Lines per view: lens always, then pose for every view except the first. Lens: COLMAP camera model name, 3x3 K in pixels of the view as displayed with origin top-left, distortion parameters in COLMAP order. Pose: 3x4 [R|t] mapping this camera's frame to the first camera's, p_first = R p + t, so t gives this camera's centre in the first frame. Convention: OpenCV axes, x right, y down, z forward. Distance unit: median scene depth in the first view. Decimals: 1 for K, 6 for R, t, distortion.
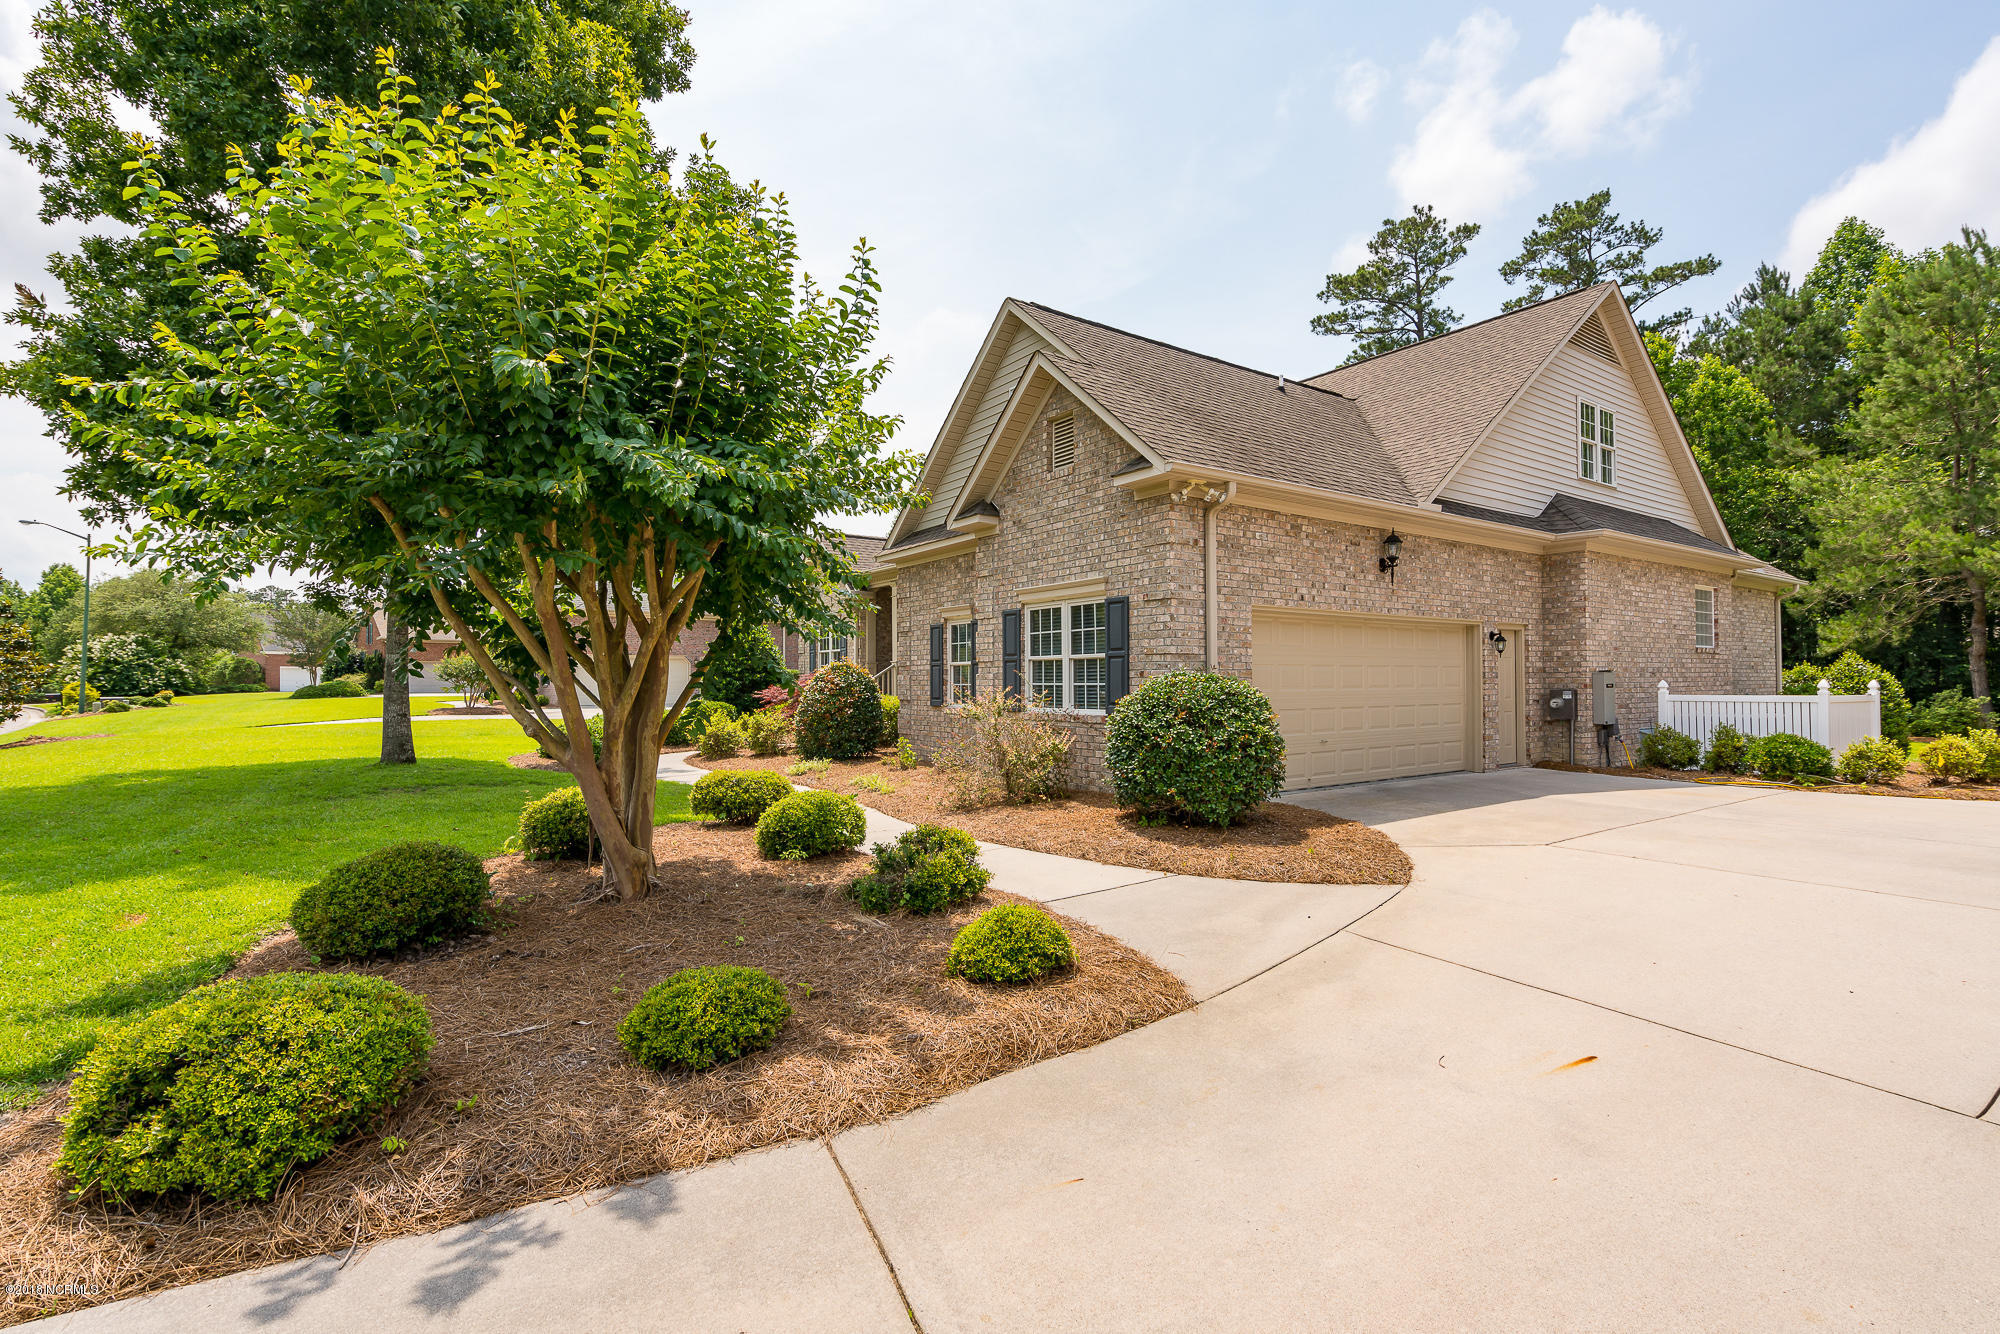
lens RADIAL K [[892.3, 0, 997.0], [0, 892.3, 701.3], [0, 0, 1]] dist [0.003226, -0.000266]
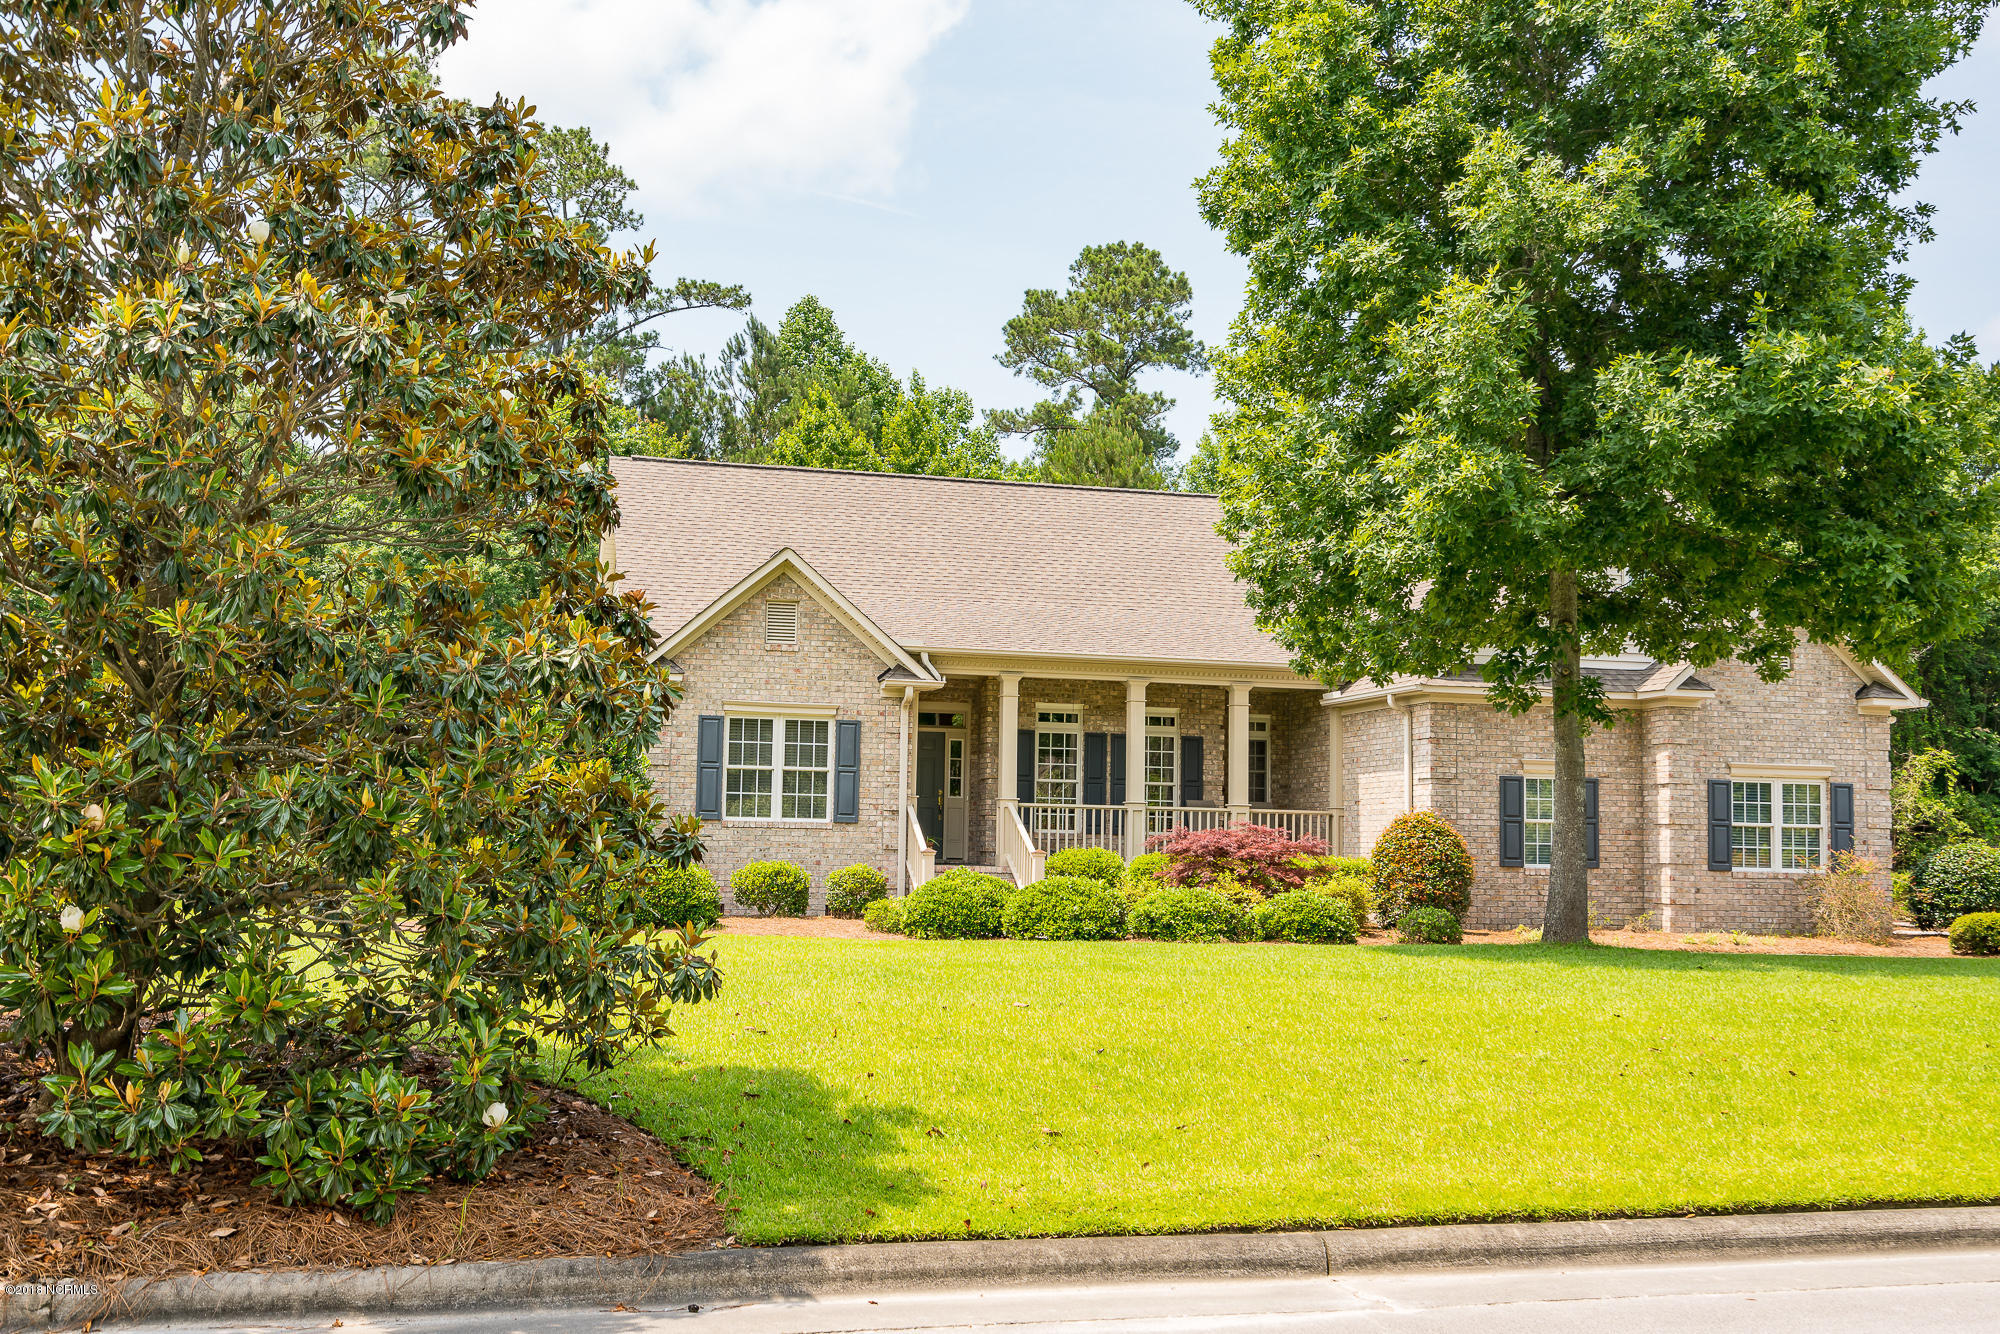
lens RADIAL K [[1947.5, 0, 933.1], [0, 1947.5, 699.0], [0, 0, 1]] dist [0.034025, 0.012239]
pose [[0.368033, 0.086352, 0.925794, -0.653785], [0.001732, 0.995613, -0.093552, 0.006106], [-0.929811, 0.036033, 0.366269, 0.252791]]
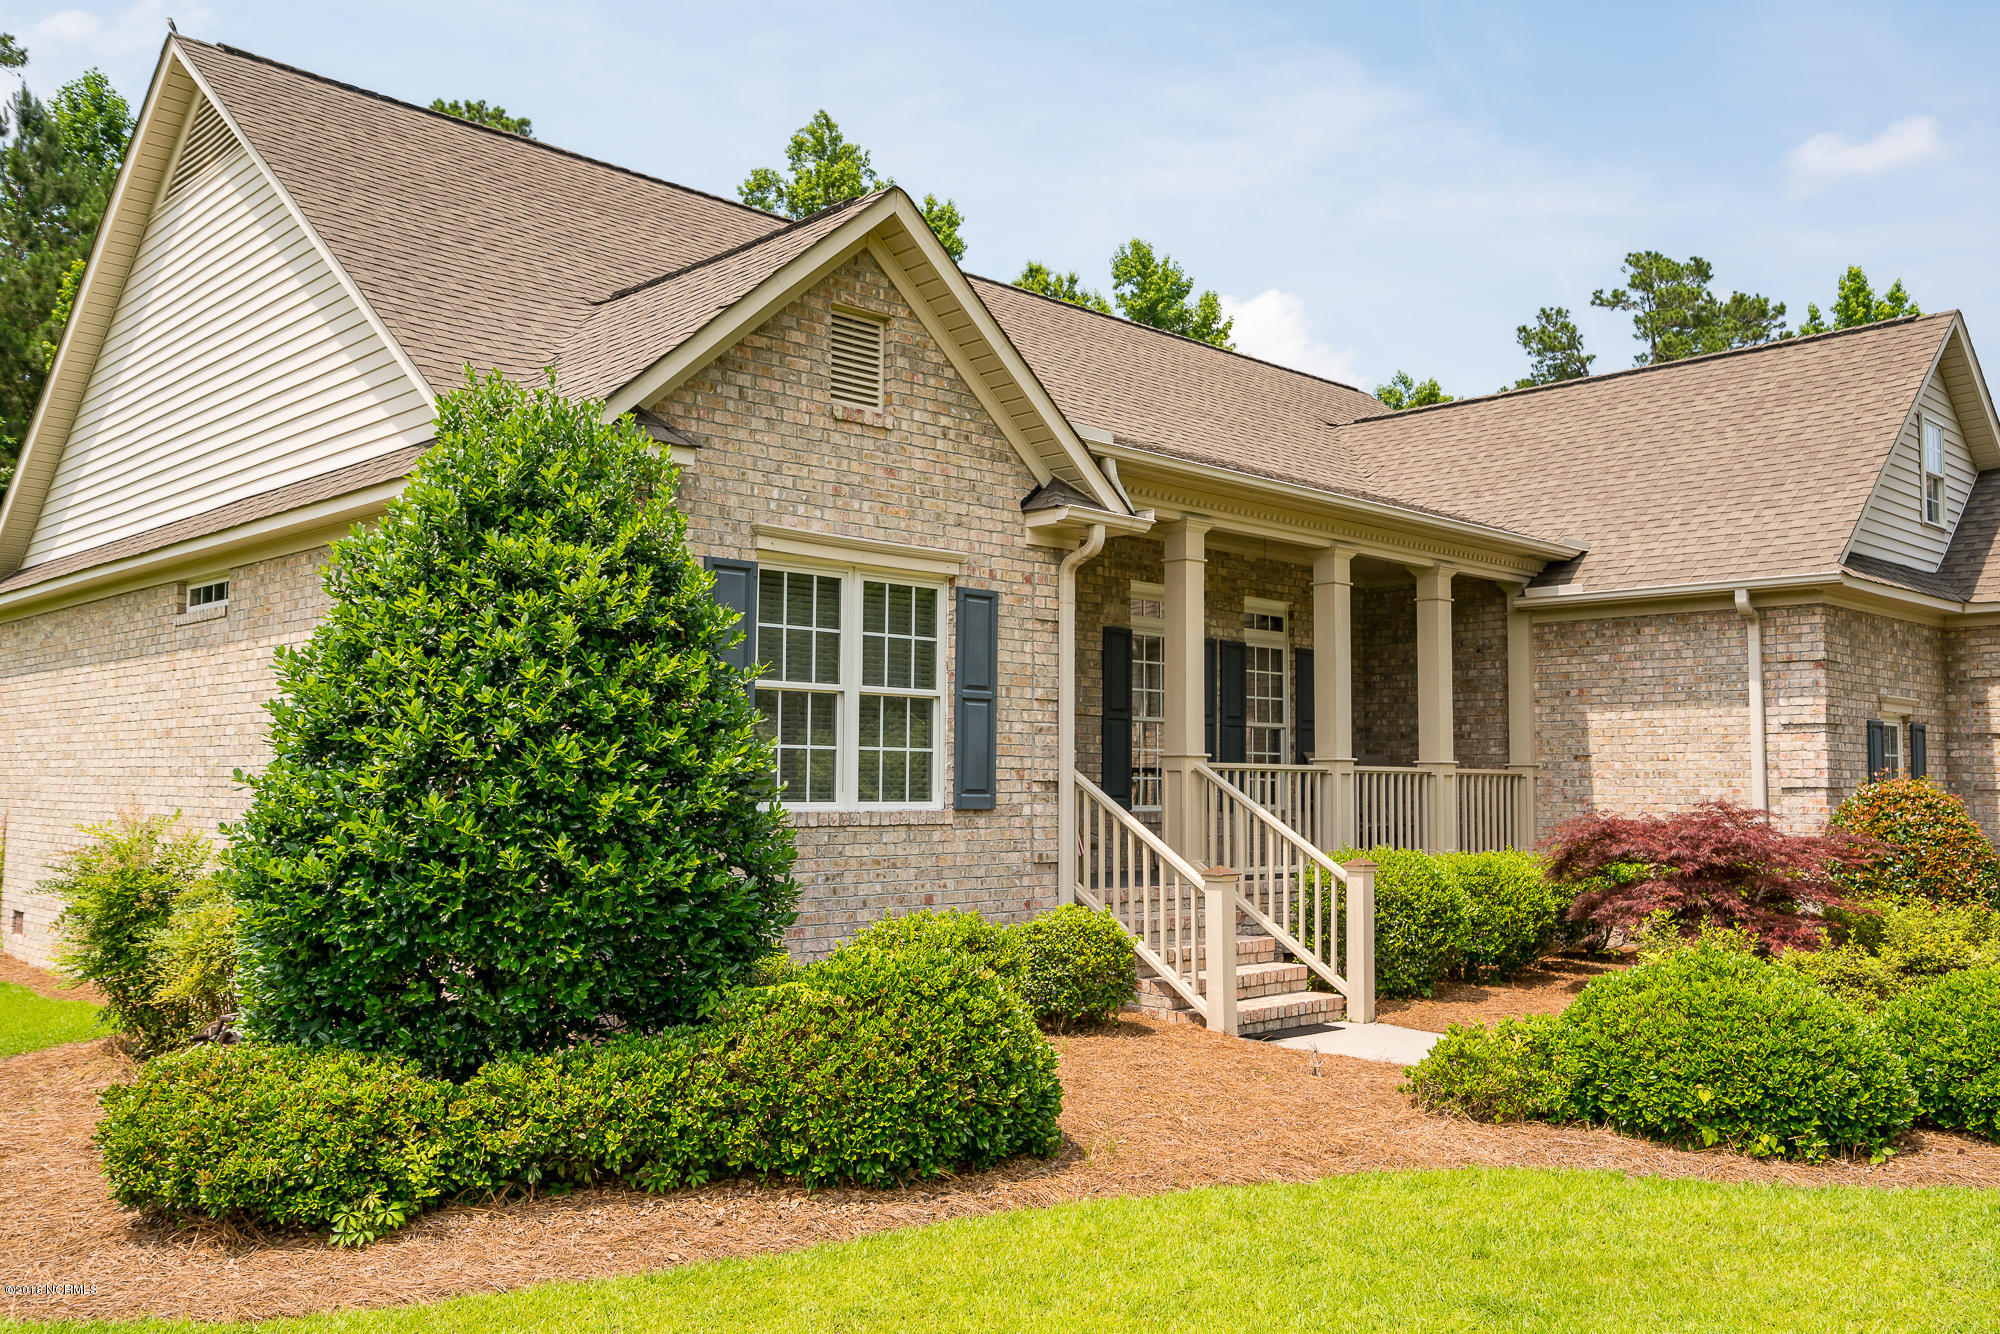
lens RADIAL K [[1664.2, 0, 976.9], [0, 1664.2, 690.4], [0, 0, 1]] dist [-0.003638, 0.009956]
pose [[-0.144935, 0.058552, 0.987707, -0.330306], [0.014815, 0.998264, -0.057004, -0.016310], [-0.989330, 0.006371, -0.145551, 0.542003]]
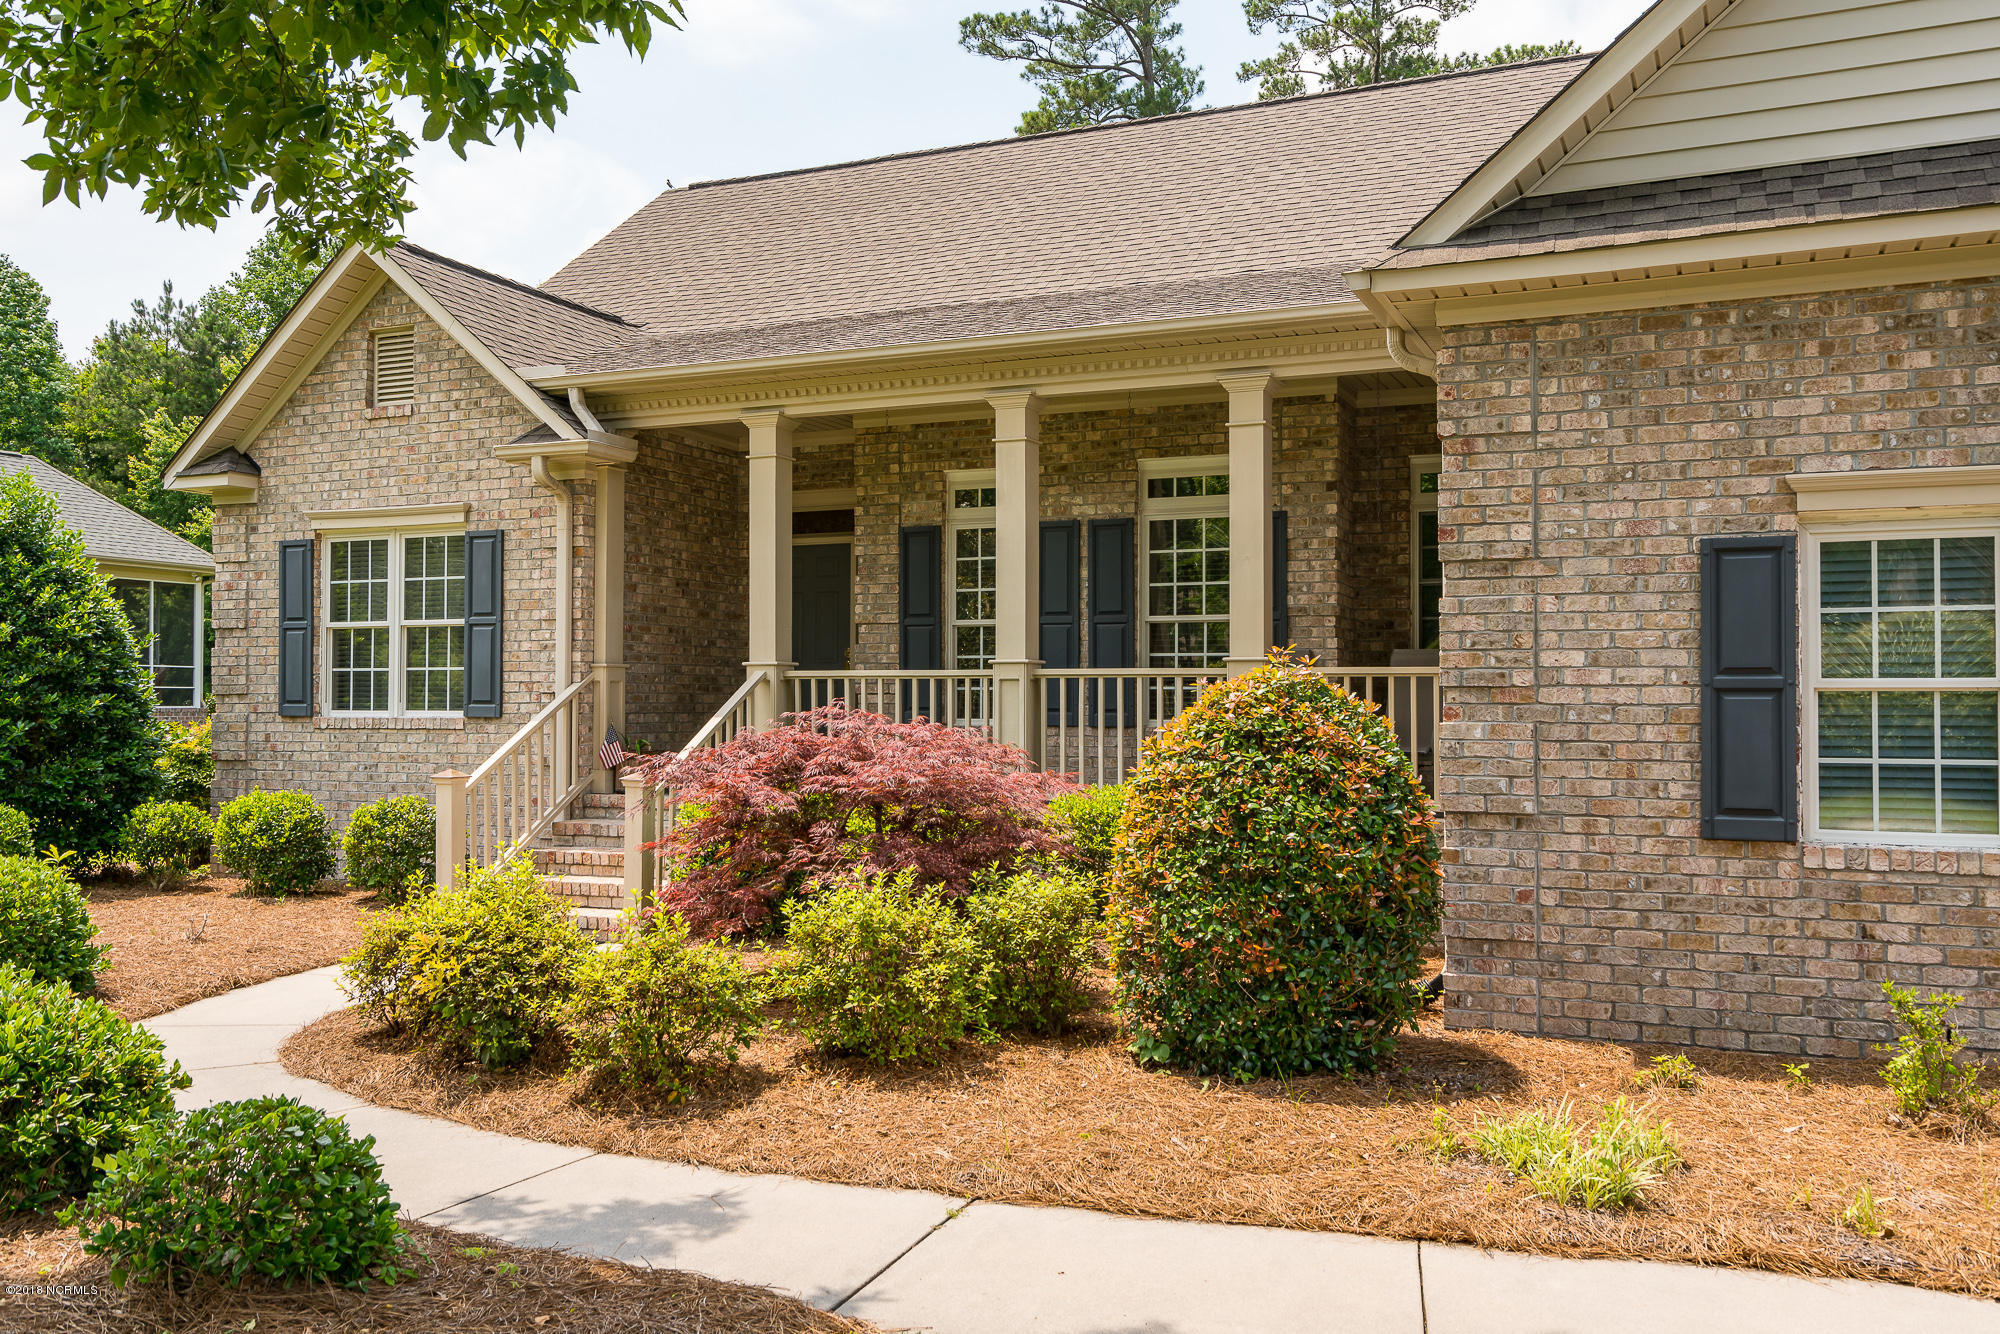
lens RADIAL K [[1664.2, 0, 976.9], [0, 1664.2, 690.4], [0, 0, 1]] dist [-0.003638, 0.009956]
pose [[0.859967, 0.010403, 0.510243, -0.161280], [0.006063, 0.999513, -0.030598, -0.008089], [-0.510313, 0.029407, 0.859486, 0.213193]]
